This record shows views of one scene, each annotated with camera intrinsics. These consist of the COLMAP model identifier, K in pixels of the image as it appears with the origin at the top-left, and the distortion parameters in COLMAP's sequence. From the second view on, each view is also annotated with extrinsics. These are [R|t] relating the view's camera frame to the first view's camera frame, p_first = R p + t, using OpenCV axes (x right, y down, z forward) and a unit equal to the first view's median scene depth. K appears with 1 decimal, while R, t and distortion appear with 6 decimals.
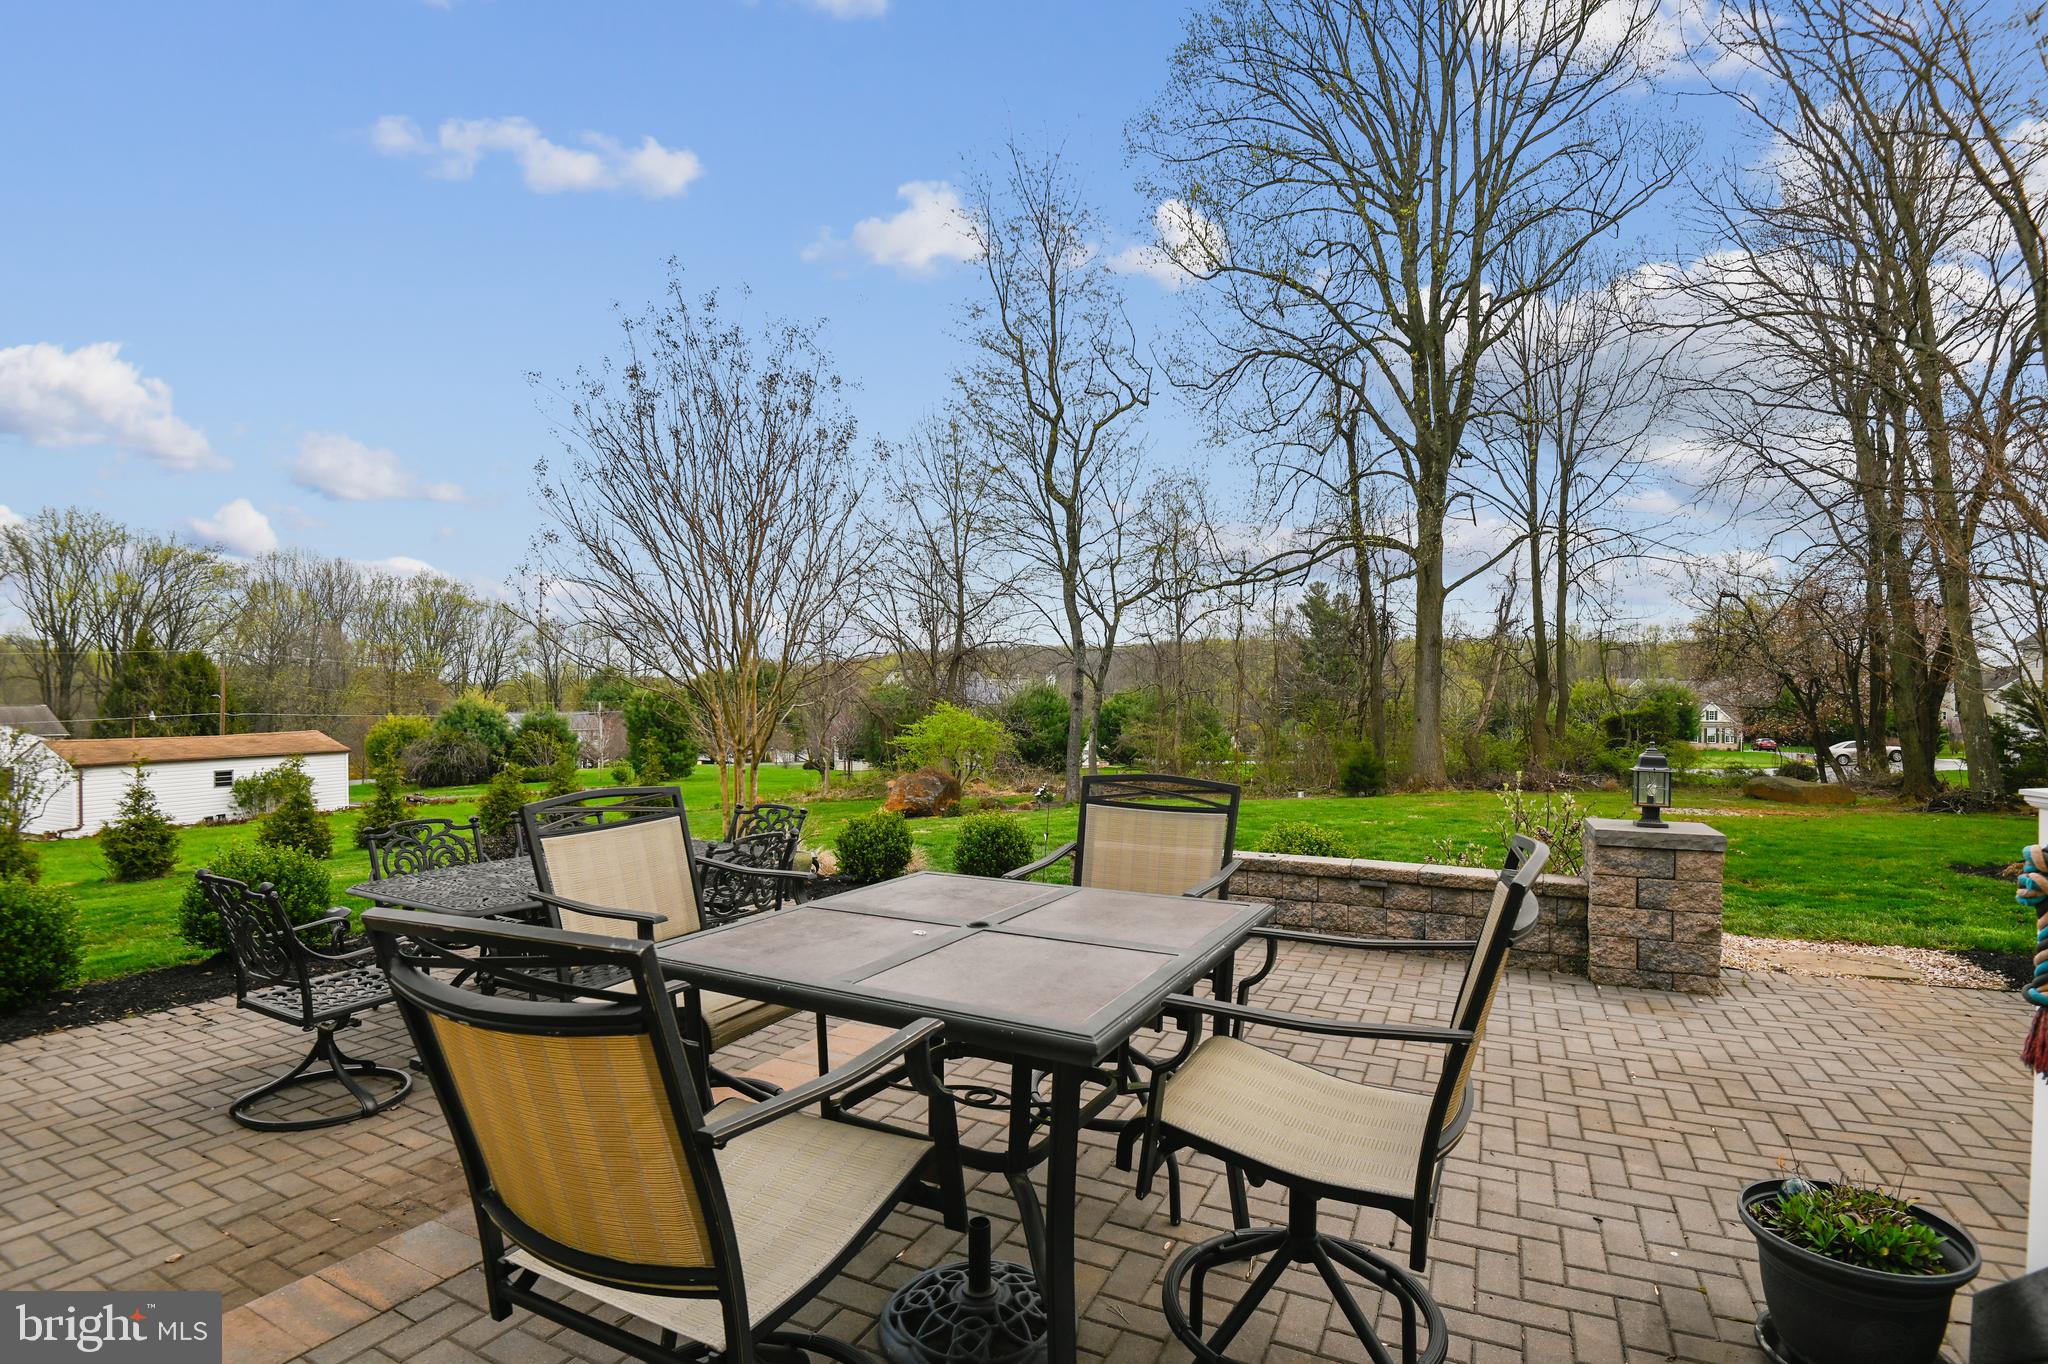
lens RADIAL K [[948.7, 0, 1025.8], [0, 948.7, 691.3], [0, 0, 1]] dist [-0.014655, -0.018834]
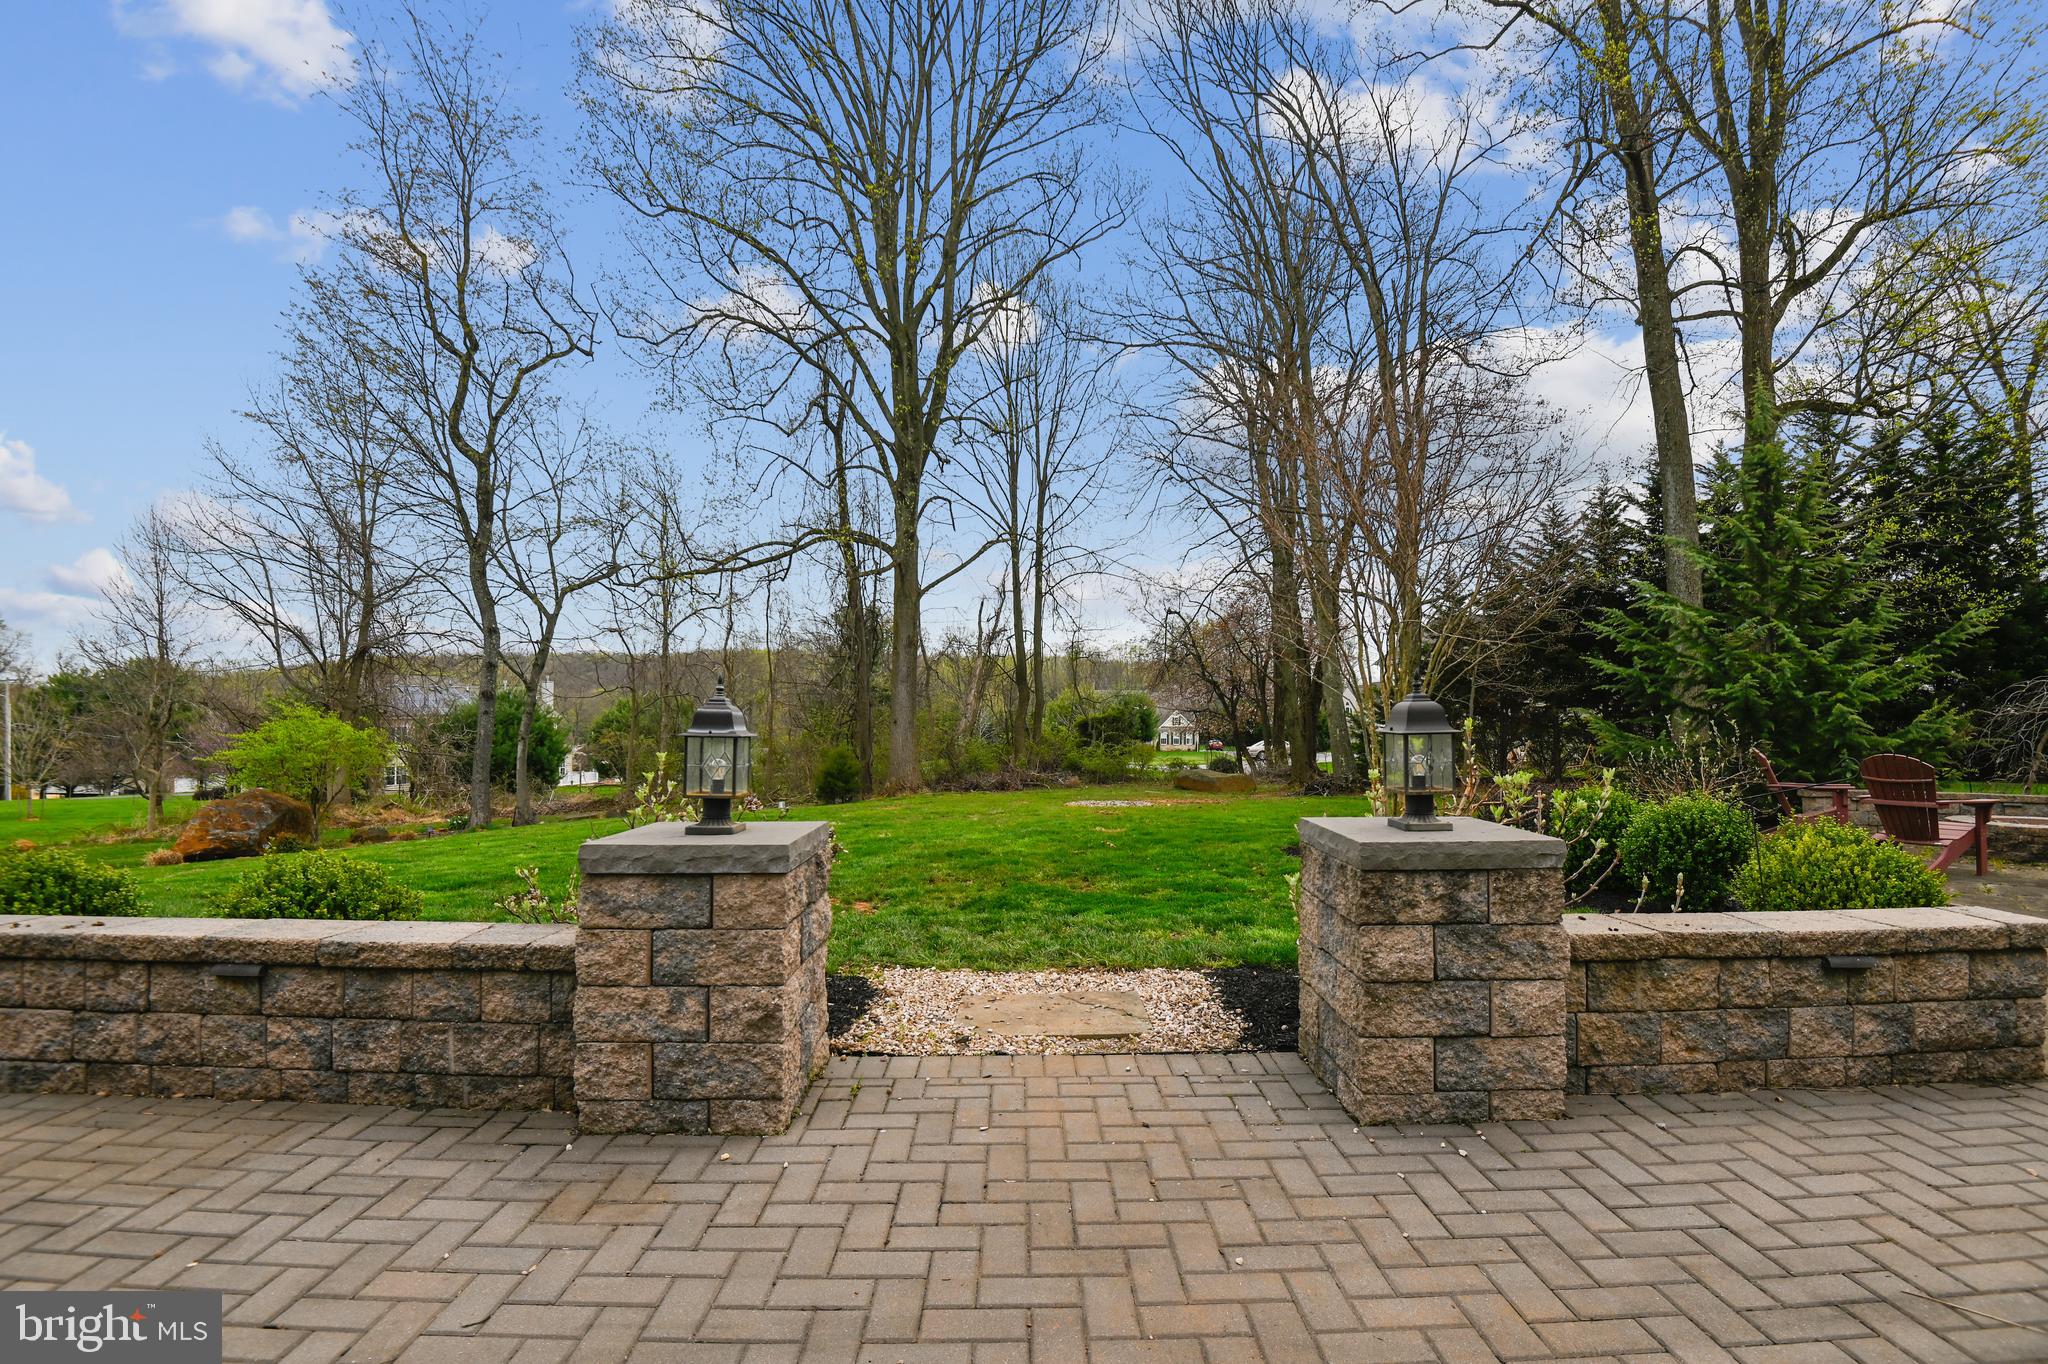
lens RADIAL K [[948.7, 0, 1025.8], [0, 948.7, 691.3], [0, 0, 1]] dist [-0.014655, -0.018834]
pose [[0.891987, 0.005253, 0.452031, 0.094712], [0.000289, 0.999926, -0.012191, 0.010710], [-0.452061, 0.011005, 0.891919, 0.065546]]
